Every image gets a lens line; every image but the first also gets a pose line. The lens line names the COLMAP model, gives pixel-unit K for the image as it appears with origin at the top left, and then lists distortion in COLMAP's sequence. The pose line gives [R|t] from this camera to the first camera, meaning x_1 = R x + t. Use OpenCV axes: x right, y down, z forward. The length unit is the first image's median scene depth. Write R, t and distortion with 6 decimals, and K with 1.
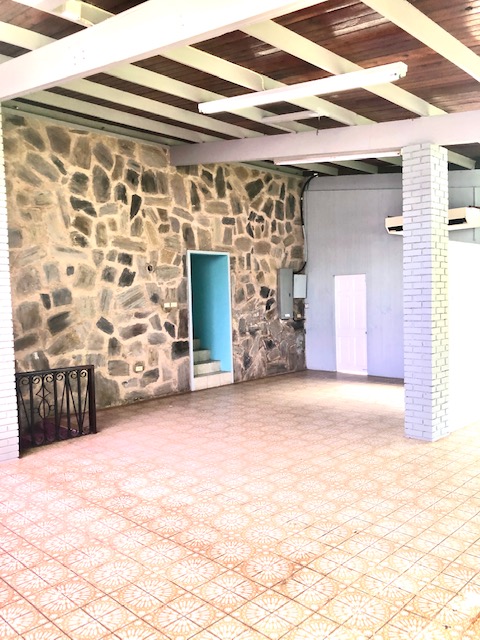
lens RADIAL K [[544.5, 0, 247.8], [0, 544.5, 320.7], [0, 0, 1]] dist [0.035806, -0.037006]
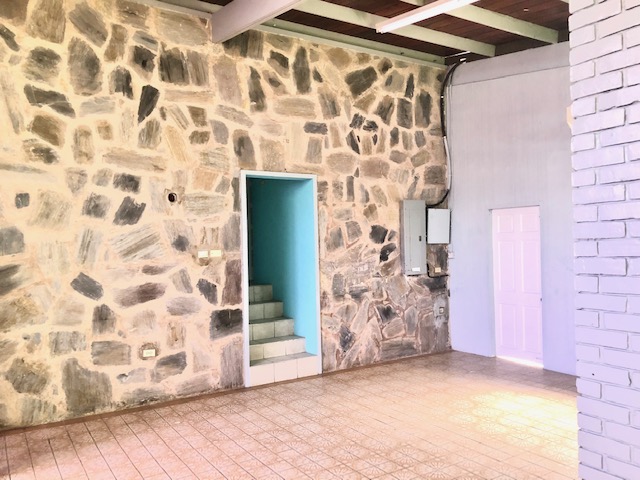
lens RADIAL K [[544.5, 0, 321.4], [0, 544.5, 241.7], [0, 0, 1]] dist [0.035806, -0.037006]
pose [[0.973310, 0.000342, -0.229495, 0.151073], [-0.010568, 0.999005, -0.043331, -0.018051], [0.229252, 0.044599, 0.972345, 0.435594]]
